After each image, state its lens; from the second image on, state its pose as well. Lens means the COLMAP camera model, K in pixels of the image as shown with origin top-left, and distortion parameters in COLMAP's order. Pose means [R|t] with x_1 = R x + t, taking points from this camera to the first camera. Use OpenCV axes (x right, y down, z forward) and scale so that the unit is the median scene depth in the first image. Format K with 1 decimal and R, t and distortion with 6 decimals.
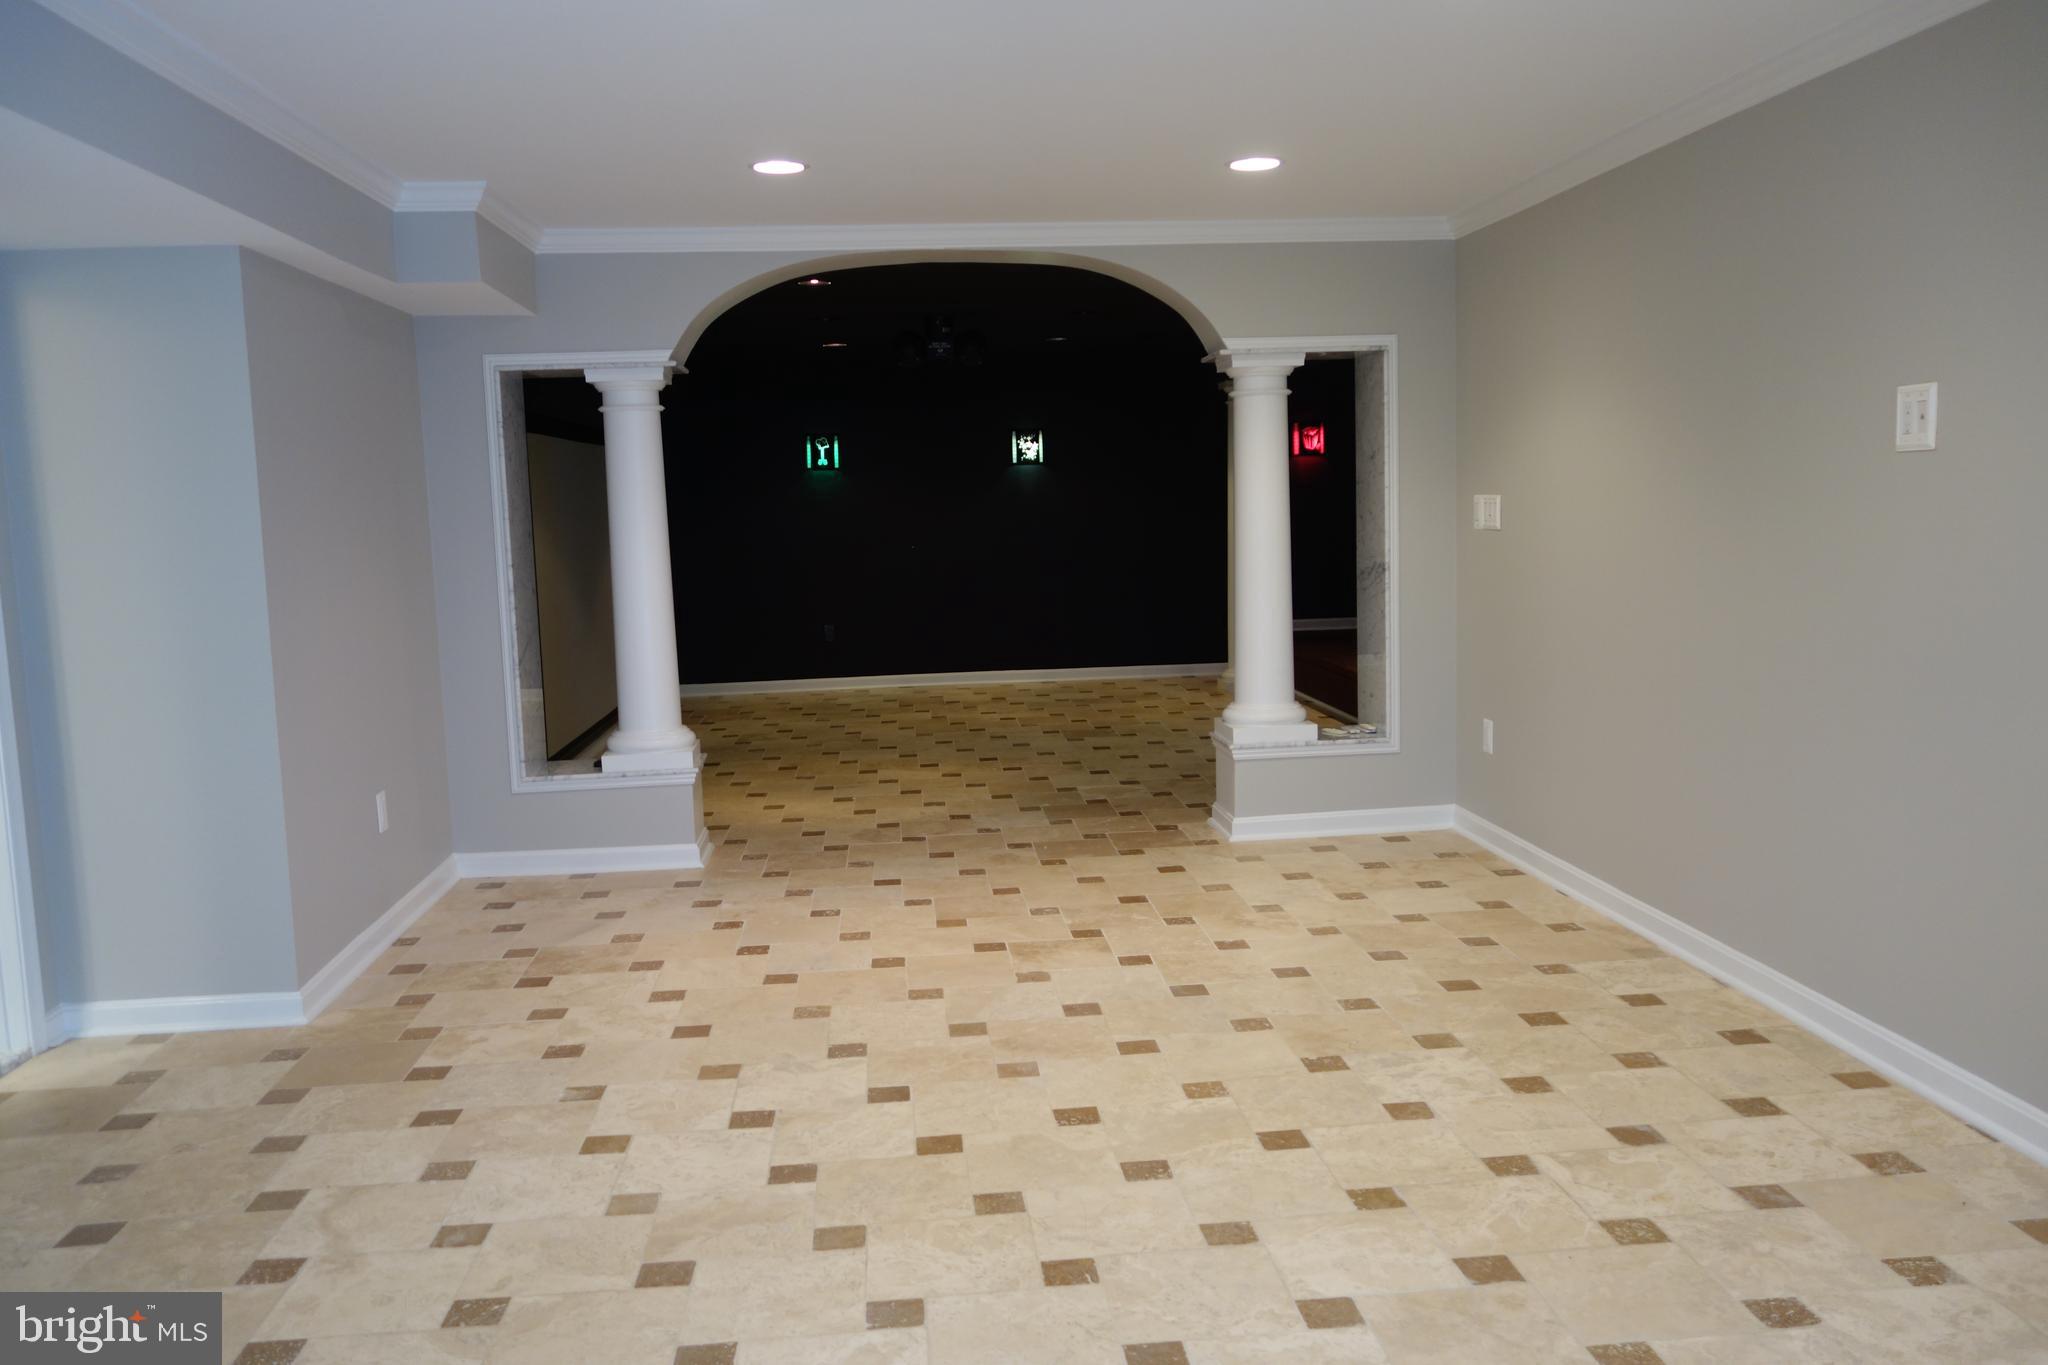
lens RADIAL K [[1624.4, 0, 1024.3], [0, 1624.4, 683.2], [0, 0, 1]] dist [0.020760, -0.015068]
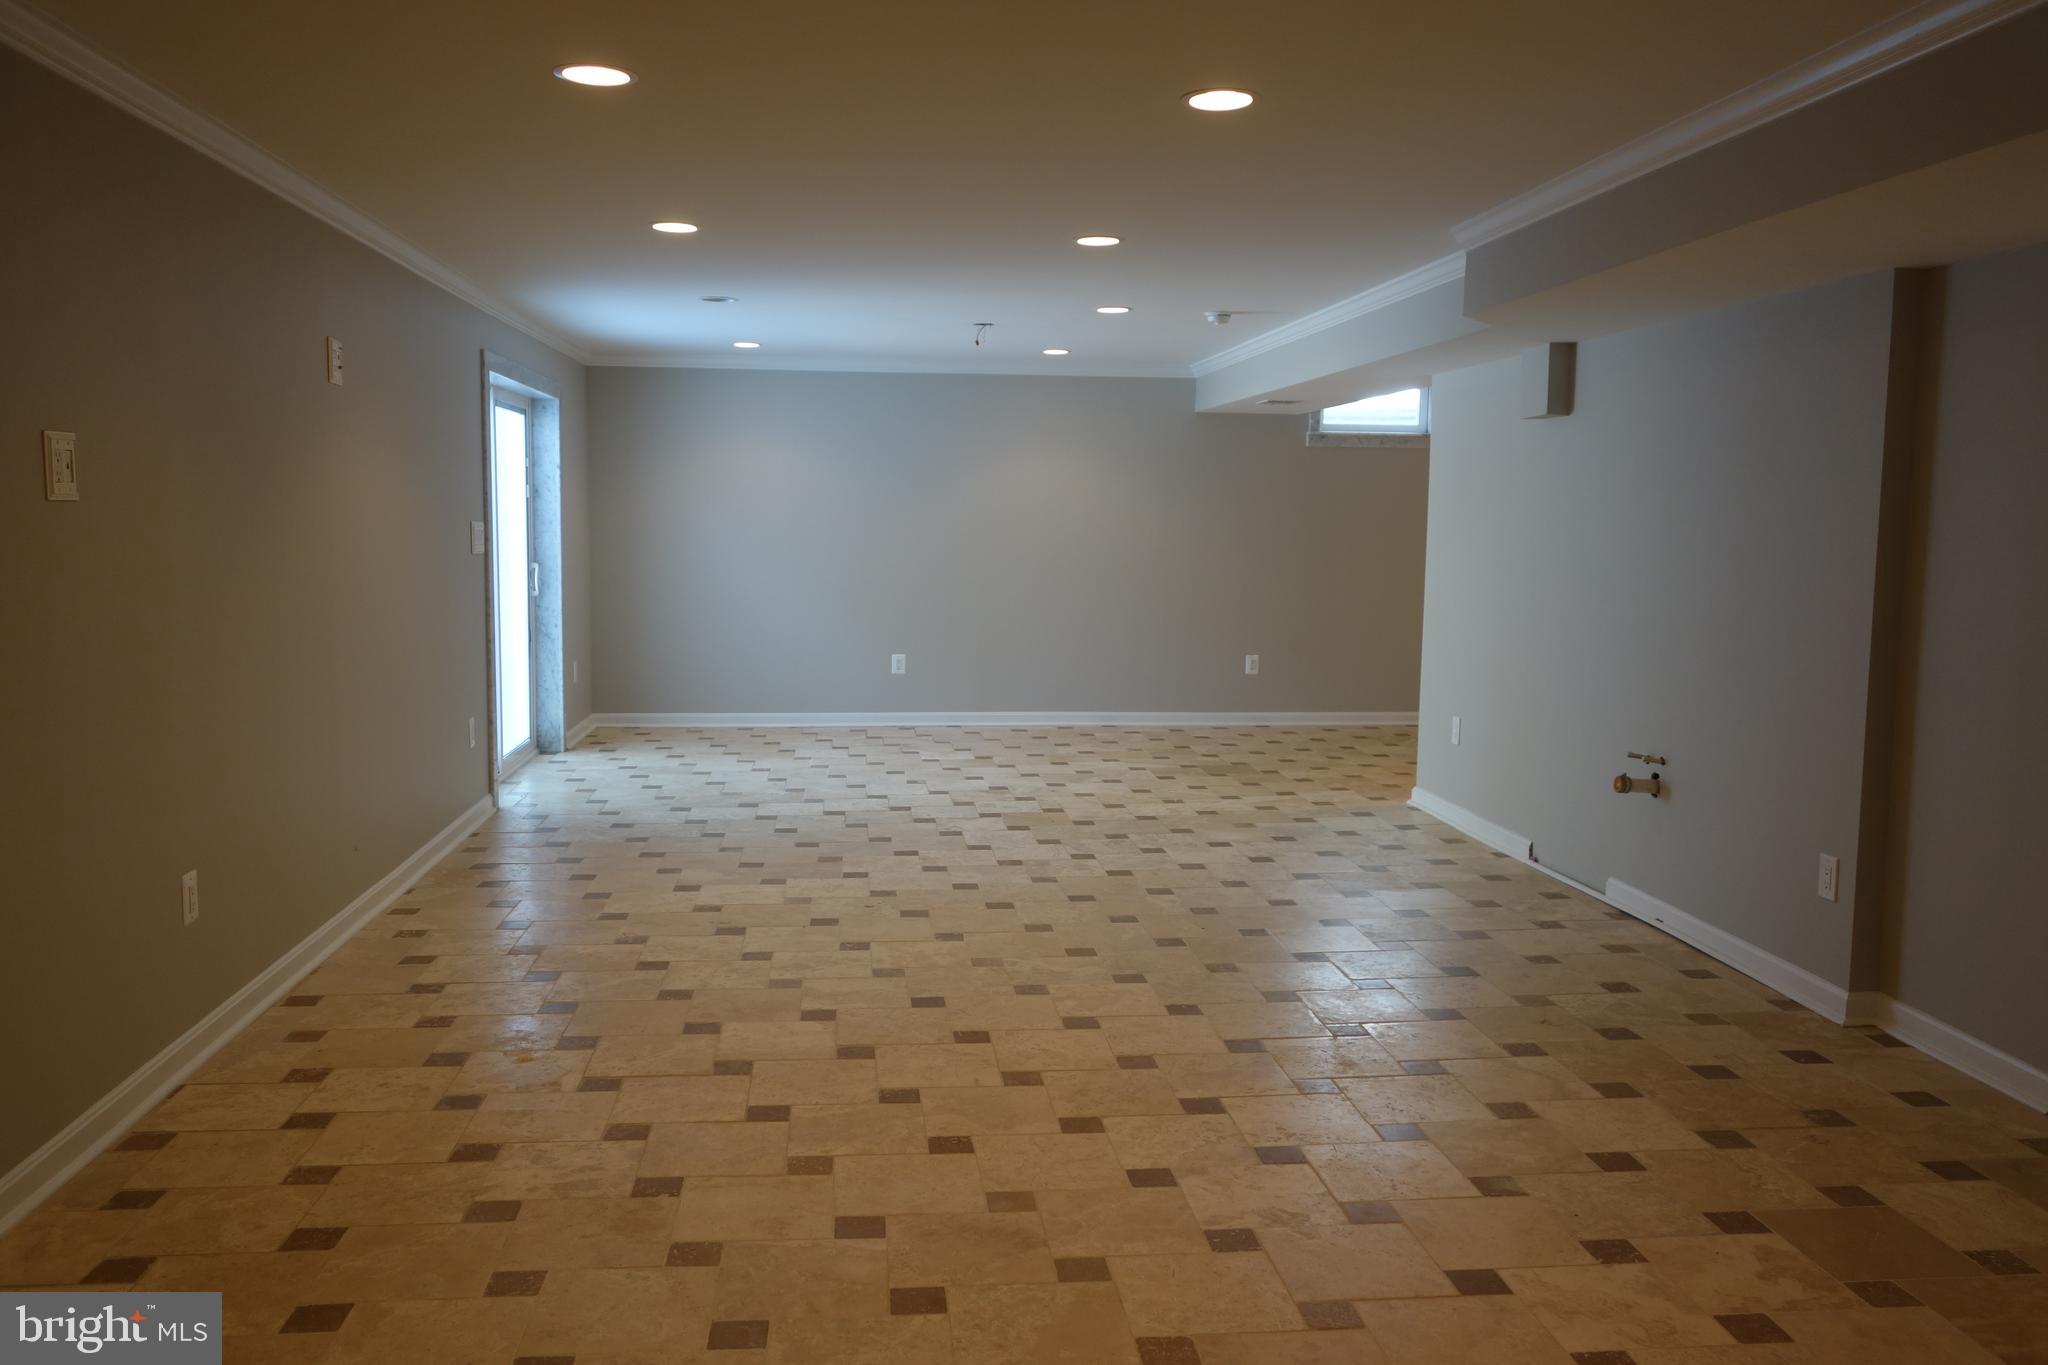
lens RADIAL K [[1624.4, 0, 1024.3], [0, 1624.4, 680.7], [0, 0, 1]] dist [0.020760, -0.015068]
pose [[-0.999649, 0.022194, -0.014500, -0.004834], [0.018470, 0.975407, 0.219634, -0.225989], [0.019018, 0.219289, -0.975475, 1.862995]]
